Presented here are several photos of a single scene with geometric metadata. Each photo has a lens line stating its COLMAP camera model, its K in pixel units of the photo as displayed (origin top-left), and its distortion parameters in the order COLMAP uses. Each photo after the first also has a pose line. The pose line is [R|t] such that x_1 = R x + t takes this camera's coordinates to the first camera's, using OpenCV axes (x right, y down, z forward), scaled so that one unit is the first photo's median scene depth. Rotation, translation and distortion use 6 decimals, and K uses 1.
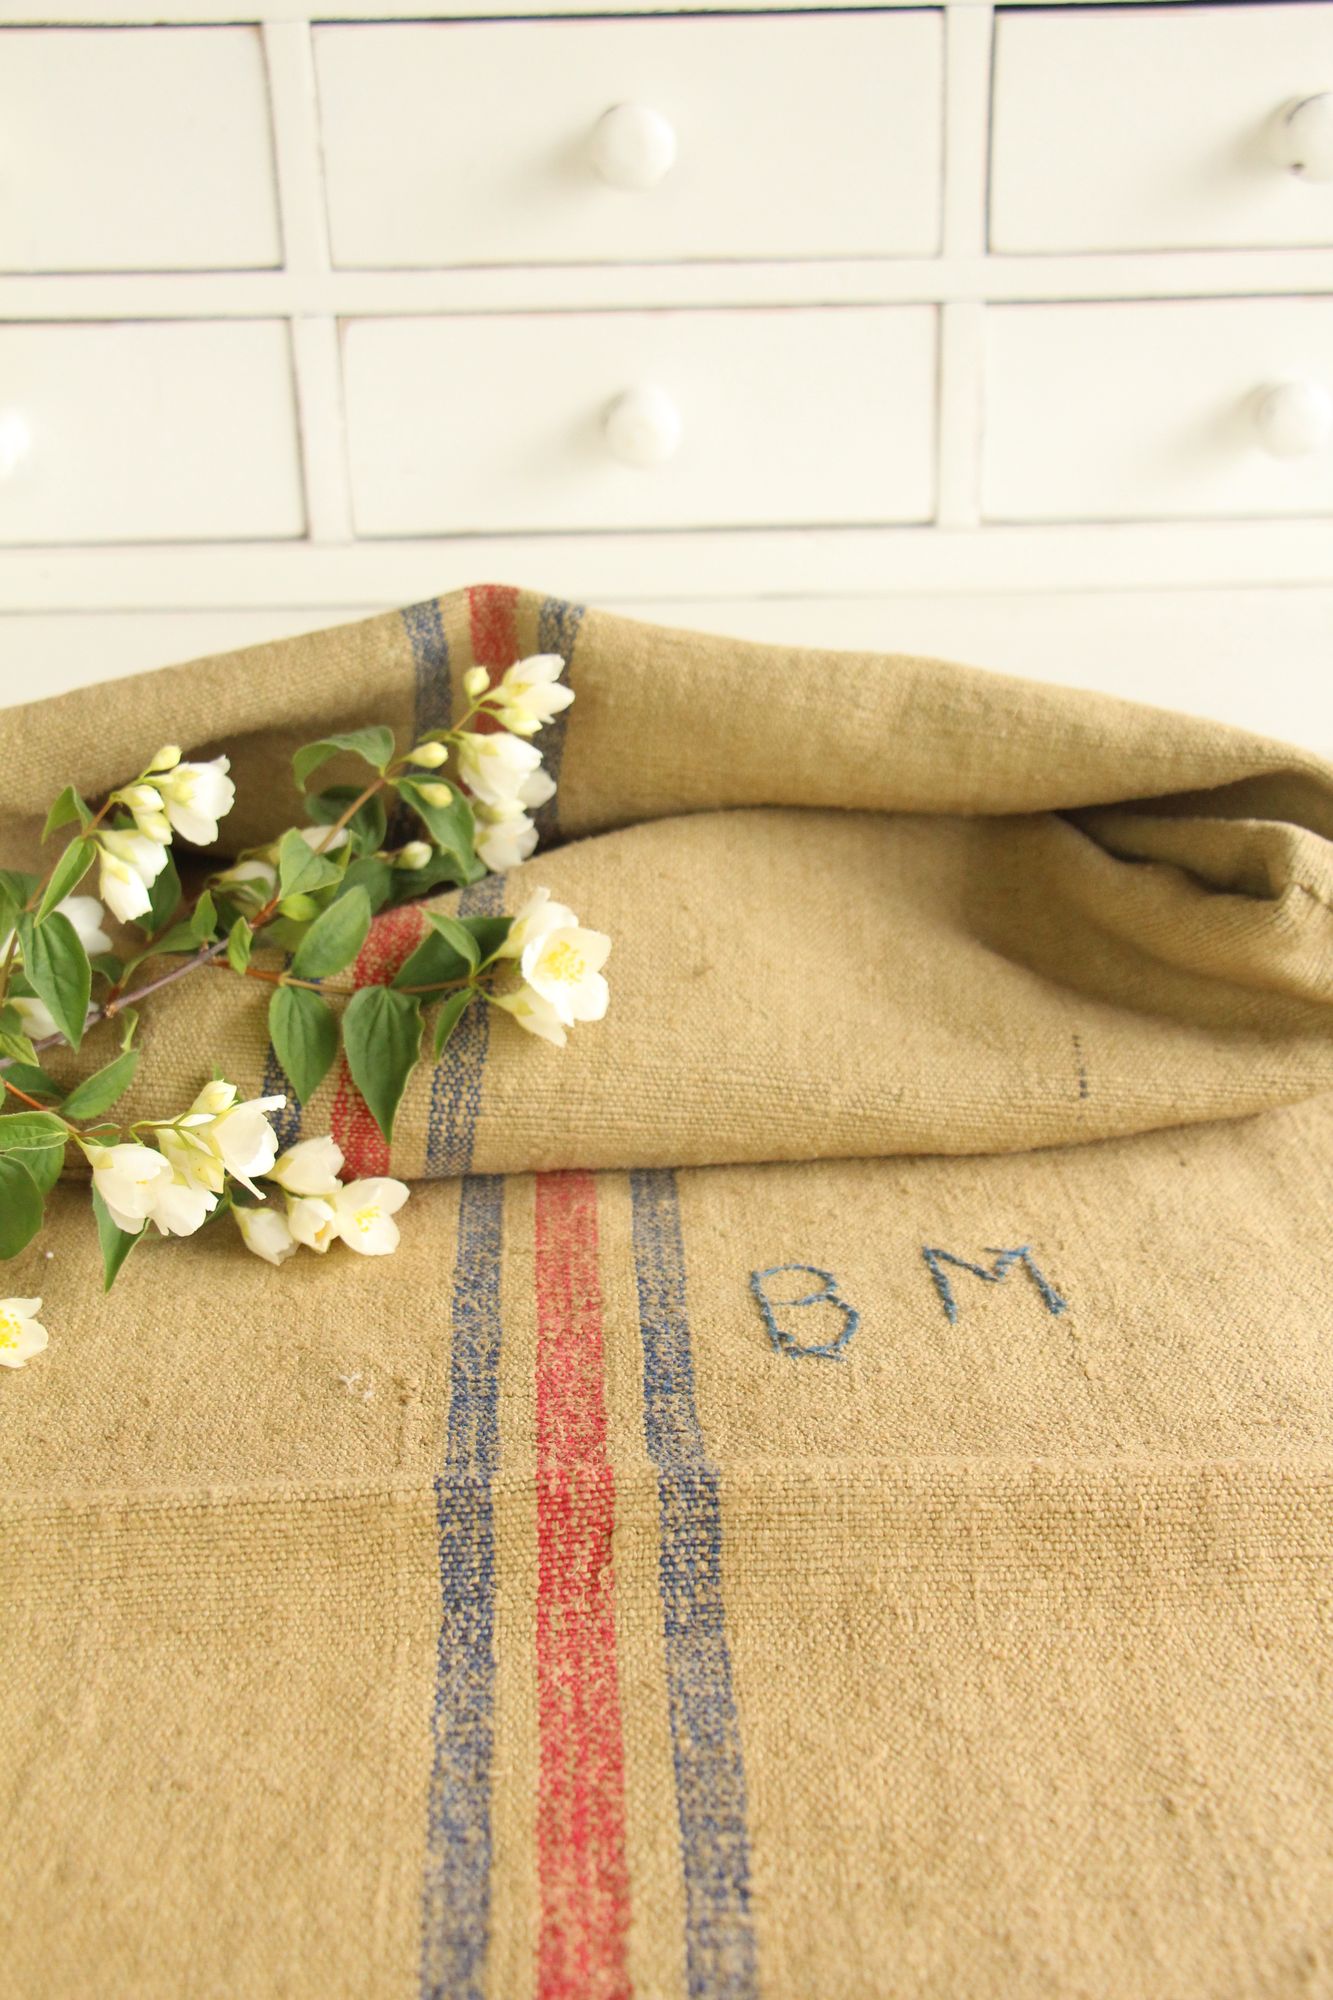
lens RADIAL K [[2394.0, 0, 651.2], [0, 2394.0, 1032.5], [0, 0, 1]] dist [-0.073812, 0.000000]
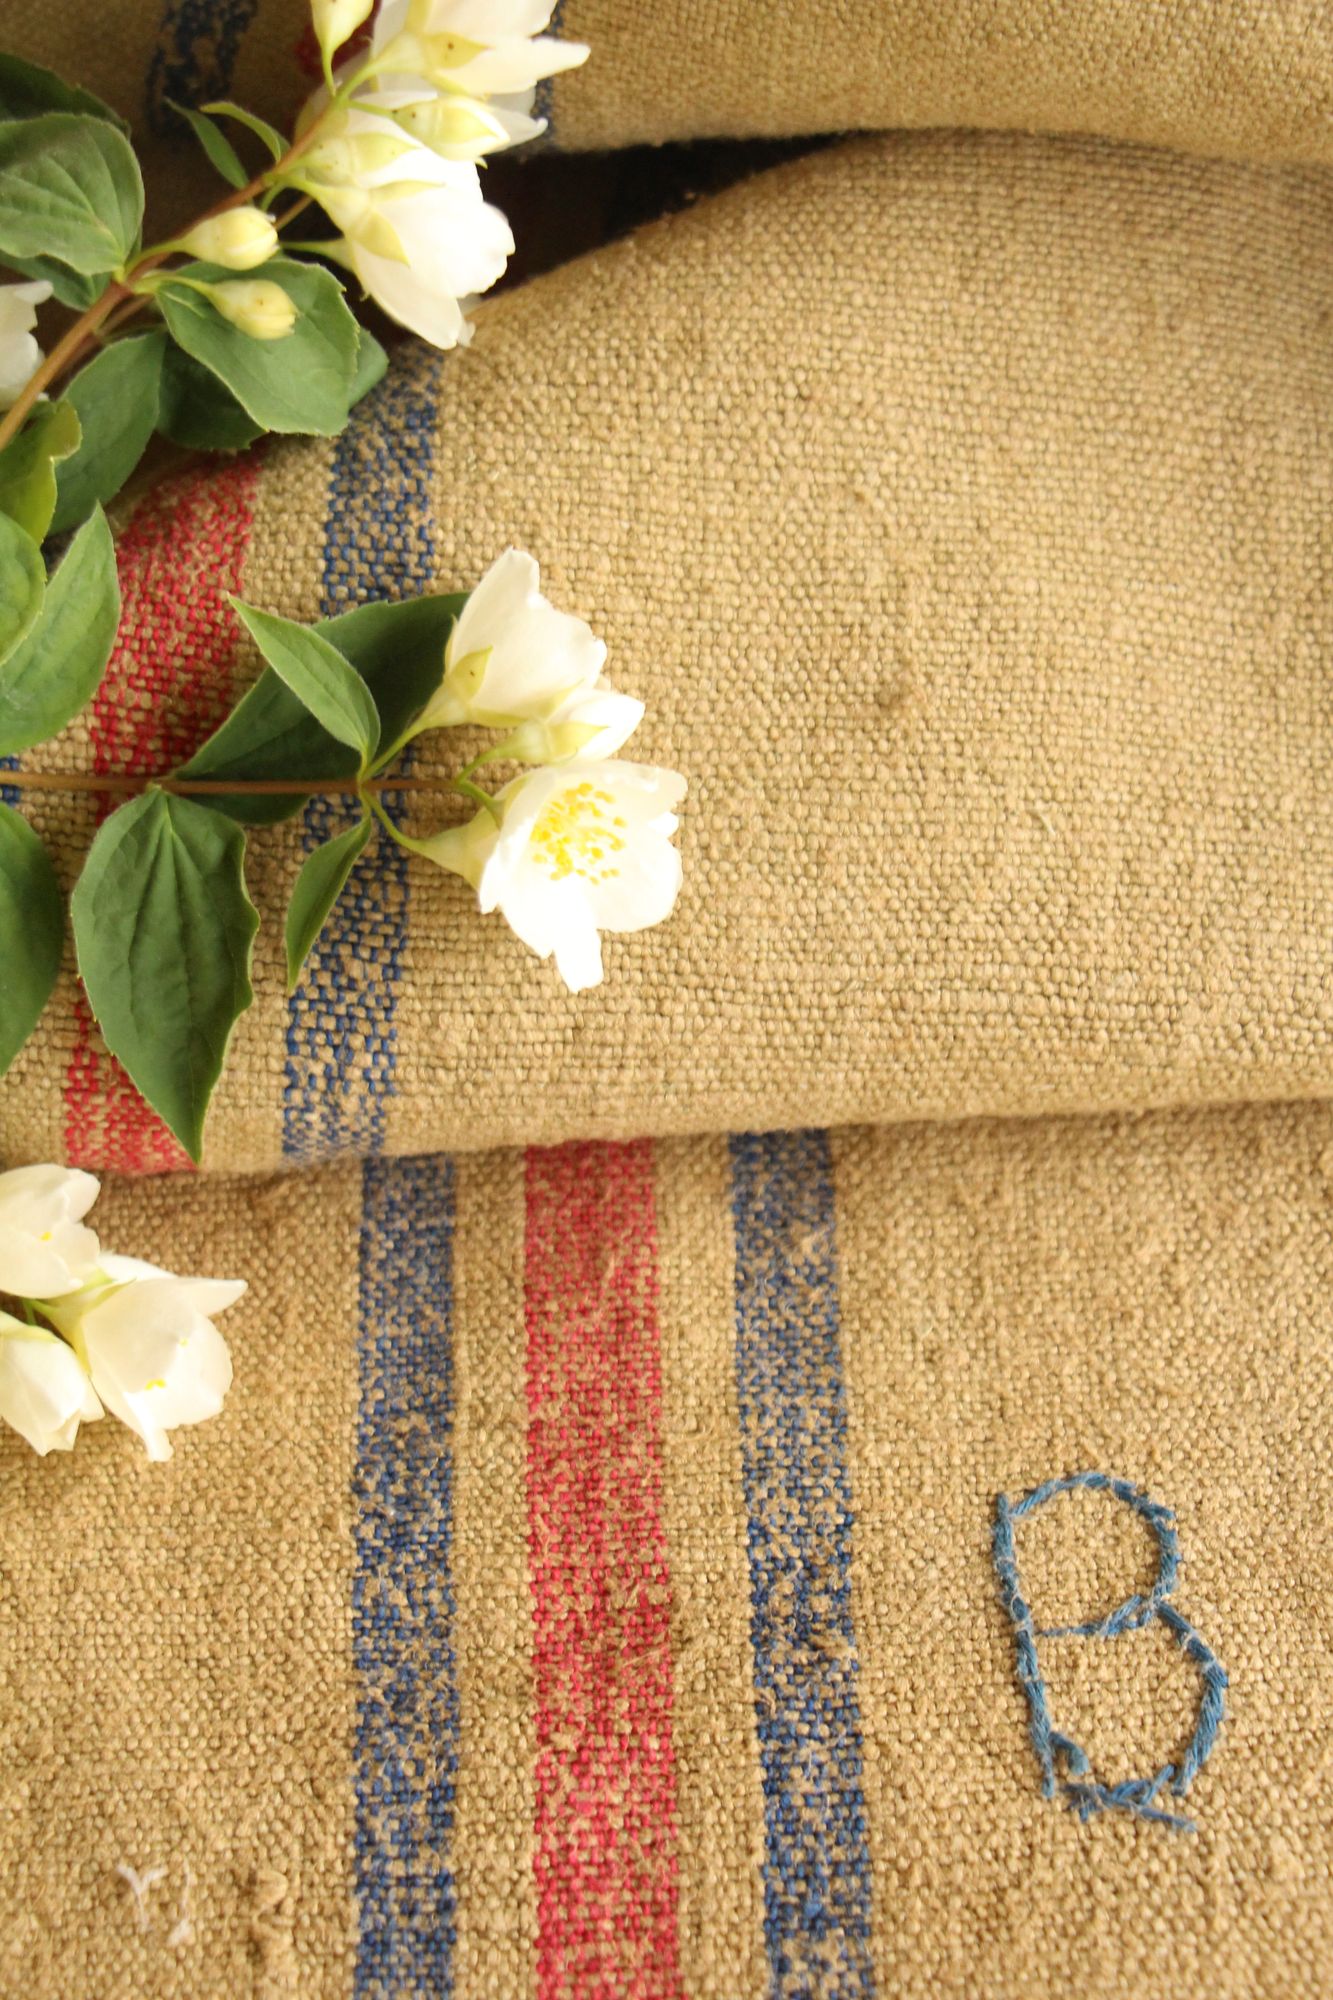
lens RADIAL K [[4070.6, 0, 649.1], [0, 4070.6, 1053.3], [0, 0, 1]] dist [0.104047, 0.000000]
pose [[0.999800, 0.001548, -0.019924, -0.008905], [0.008922, 0.857559, 0.514308, -0.365447], [0.017882, -0.514383, 0.857374, 0.351560]]
